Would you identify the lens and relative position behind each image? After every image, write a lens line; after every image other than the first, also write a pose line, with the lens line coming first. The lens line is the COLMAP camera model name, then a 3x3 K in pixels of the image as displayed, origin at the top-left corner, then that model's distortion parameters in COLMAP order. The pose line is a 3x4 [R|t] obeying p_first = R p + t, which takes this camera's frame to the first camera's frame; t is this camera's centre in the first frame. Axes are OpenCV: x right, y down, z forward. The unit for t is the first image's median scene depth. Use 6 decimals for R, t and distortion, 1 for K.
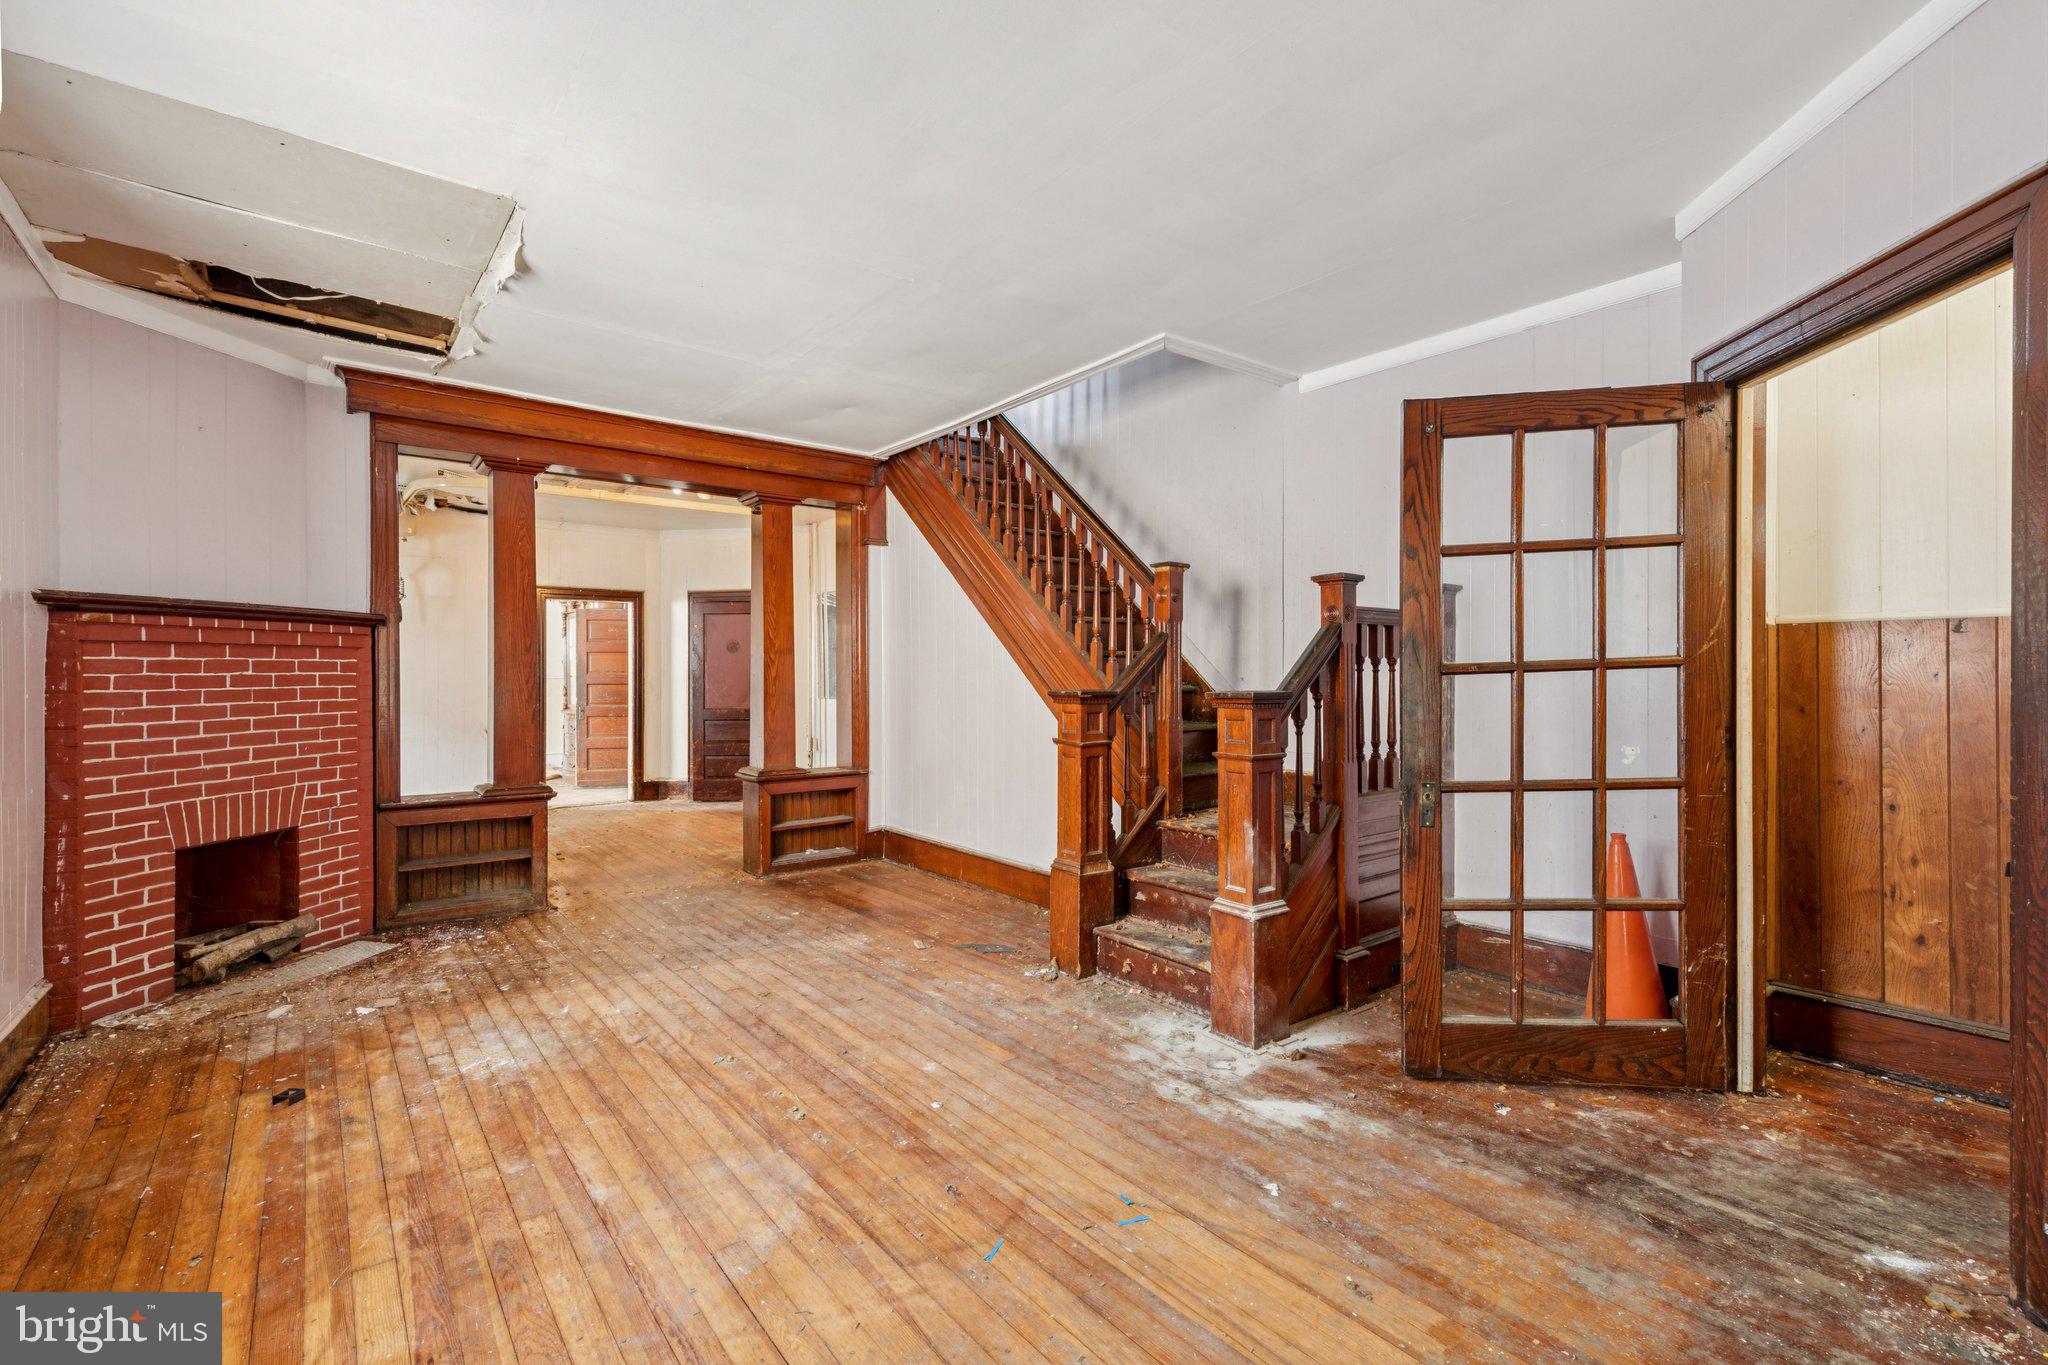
lens RADIAL K [[927.7, 0, 1027.2], [0, 927.7, 680.9], [0, 0, 1]] dist [0.003967, -0.000239]
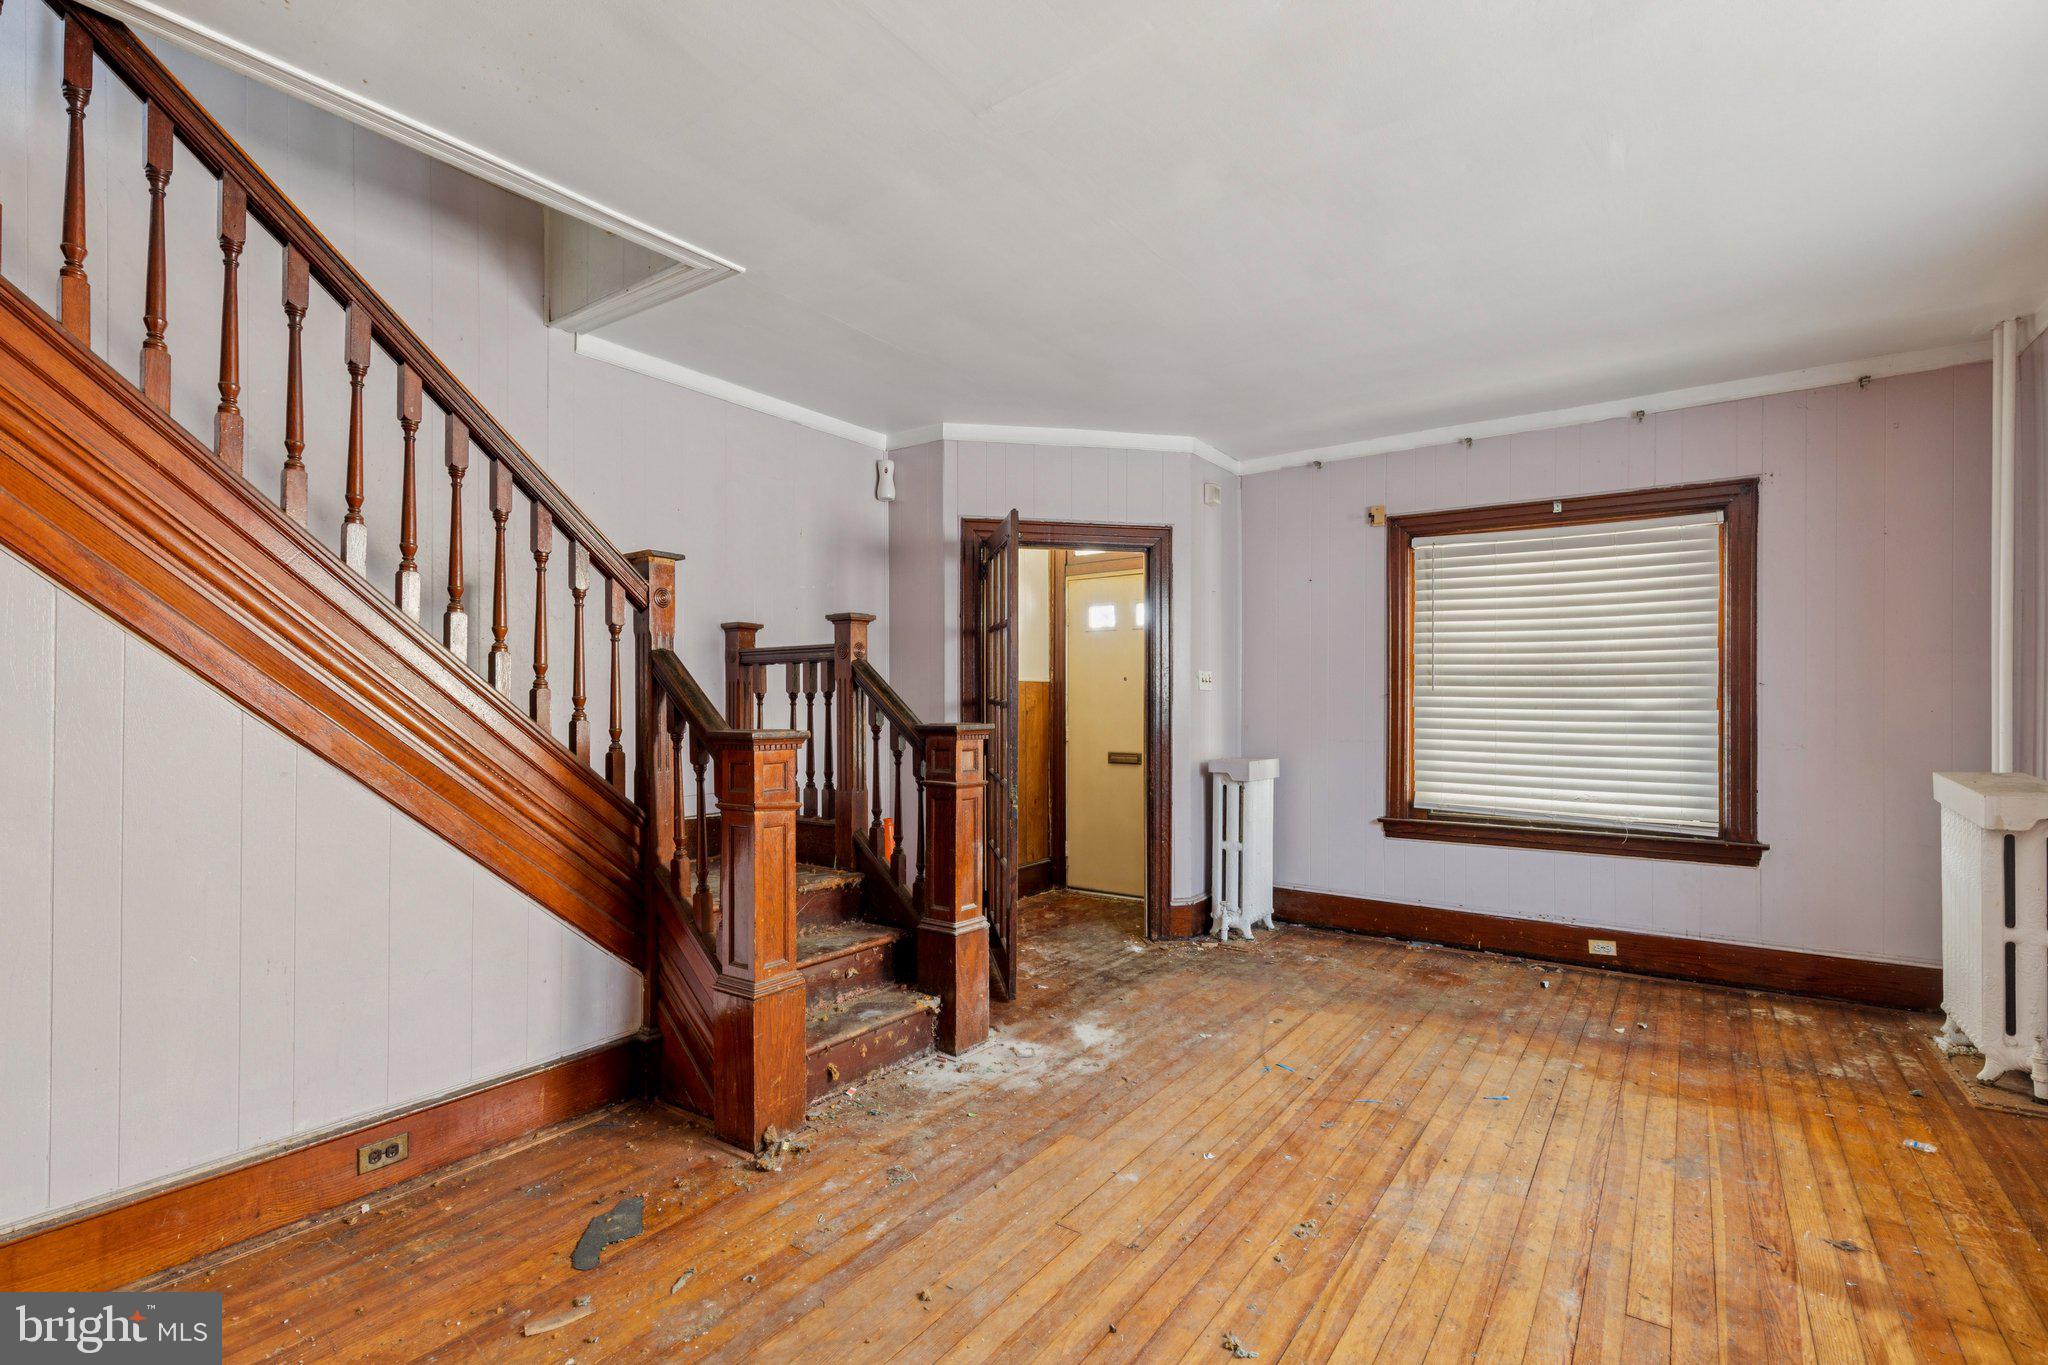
lens RADIAL K [[927.7, 0, 1027.2], [0, 927.7, 680.9], [0, 0, 1]] dist [0.003967, -0.000239]
pose [[-0.295975, 0.028967, 0.954756, -0.892885], [0.002622, 0.999561, -0.029514, -0.006792], [-0.955192, -0.006232, -0.295921, 1.344273]]
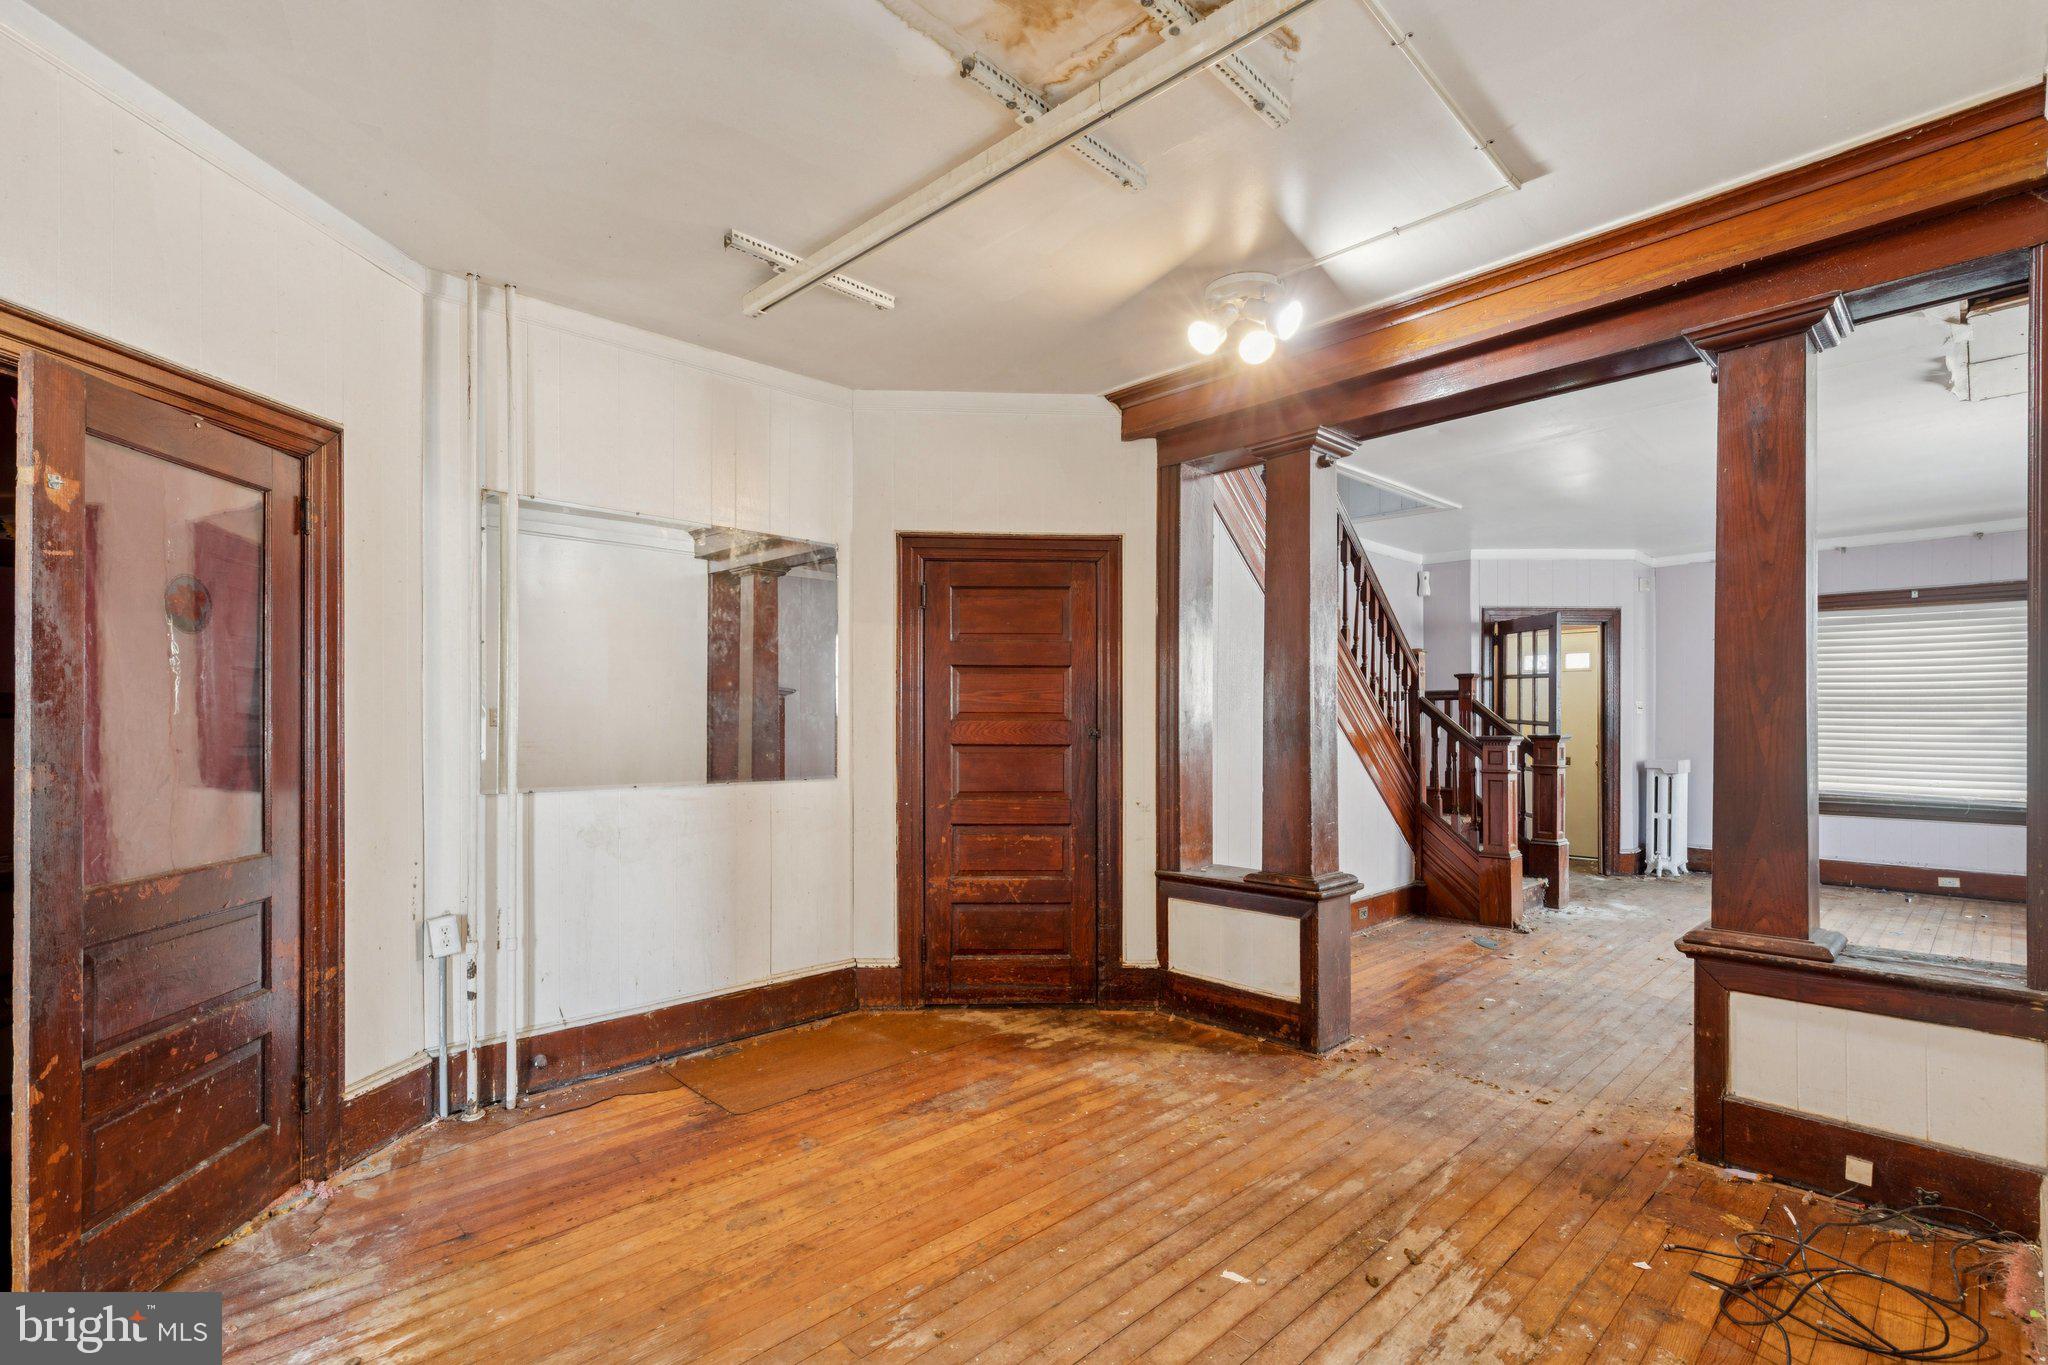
lens RADIAL K [[932.0, 0, 1027.7], [0, 932.0, 708.0], [0, 0, 1]] dist [0.000184, -0.000072]
pose [[-0.107882, 0.019926, 0.993964, -1.787802], [0.002295, 0.999801, -0.019794, -0.009781], [-0.994161, 0.000146, -0.107907, 2.538607]]
